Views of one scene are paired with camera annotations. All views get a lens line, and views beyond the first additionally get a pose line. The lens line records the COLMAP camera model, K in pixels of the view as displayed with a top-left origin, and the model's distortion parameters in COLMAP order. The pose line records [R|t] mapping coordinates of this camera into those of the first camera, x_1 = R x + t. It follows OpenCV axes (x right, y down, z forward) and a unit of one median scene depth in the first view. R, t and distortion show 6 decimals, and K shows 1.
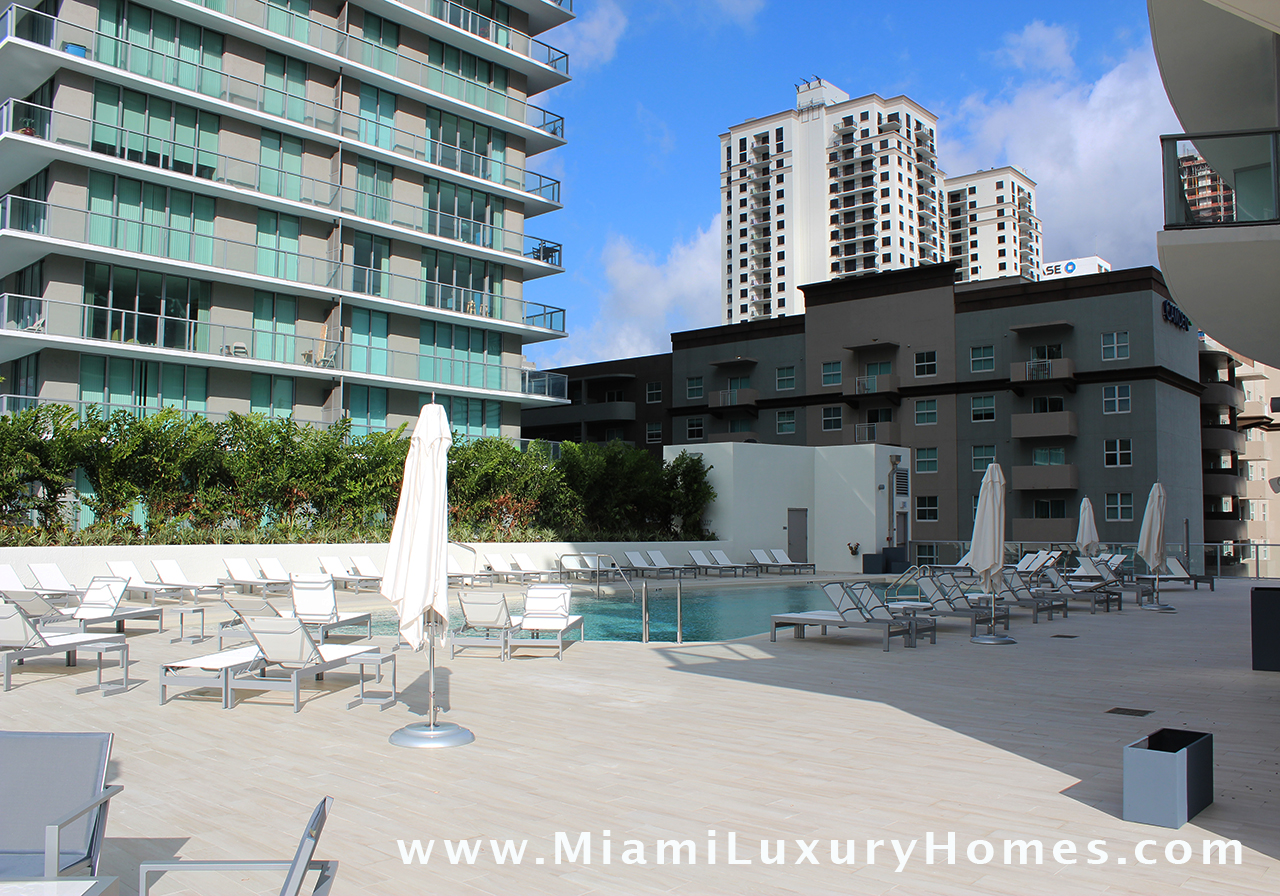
lens RADIAL K [[1078.6, 0, 639.7], [0, 1078.6, 448.7], [0, 0, 1]] dist [-0.145593, 0.111599]
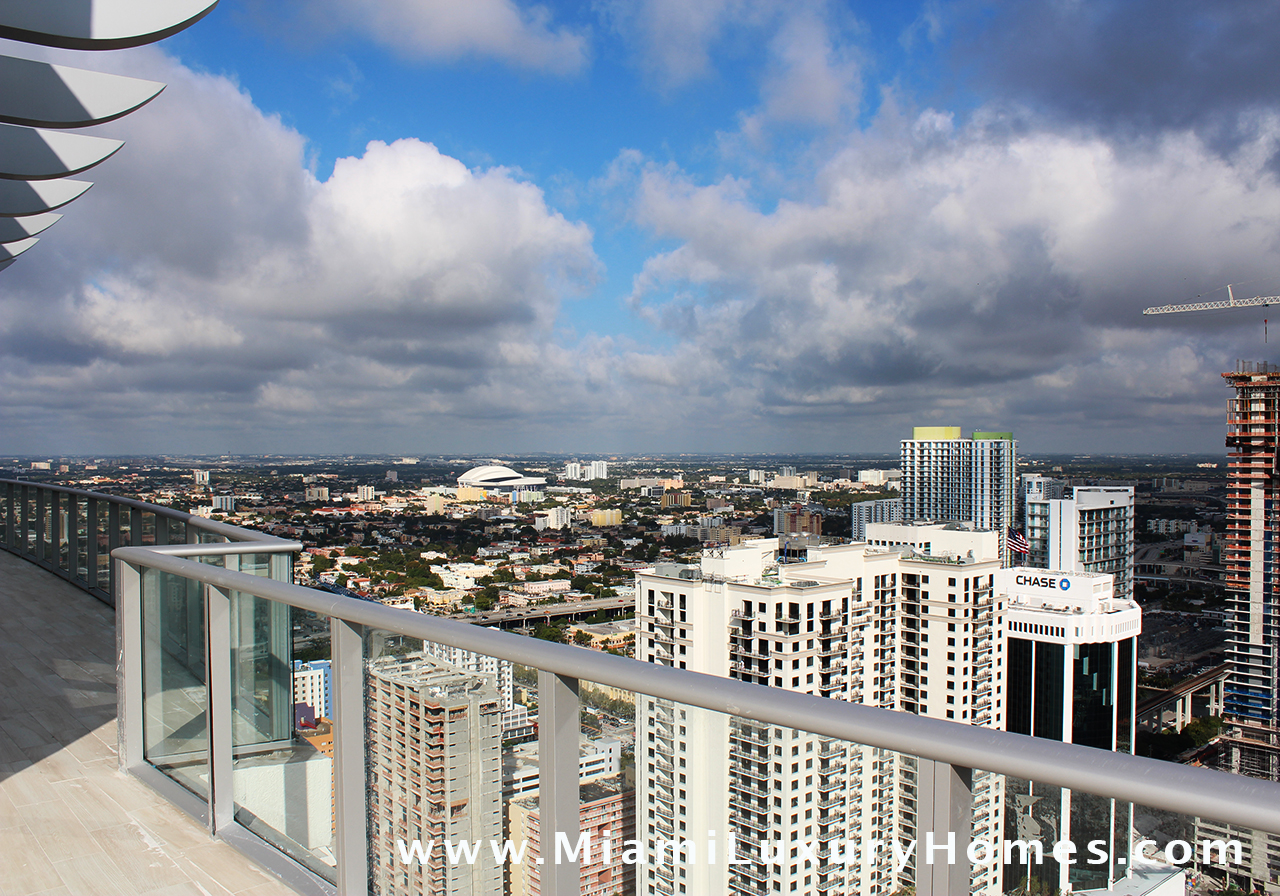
lens RADIAL K [[1078.6, 0, 634.8], [0, 1078.6, 450.5], [0, 0, 1]] dist [-0.145593, 0.111599]
pose [[0.990467, -0.008064, -0.137511, 0.221615], [0.019178, 0.996635, 0.079694, -0.506556], [0.136406, -0.081572, 0.987289, 0.054790]]
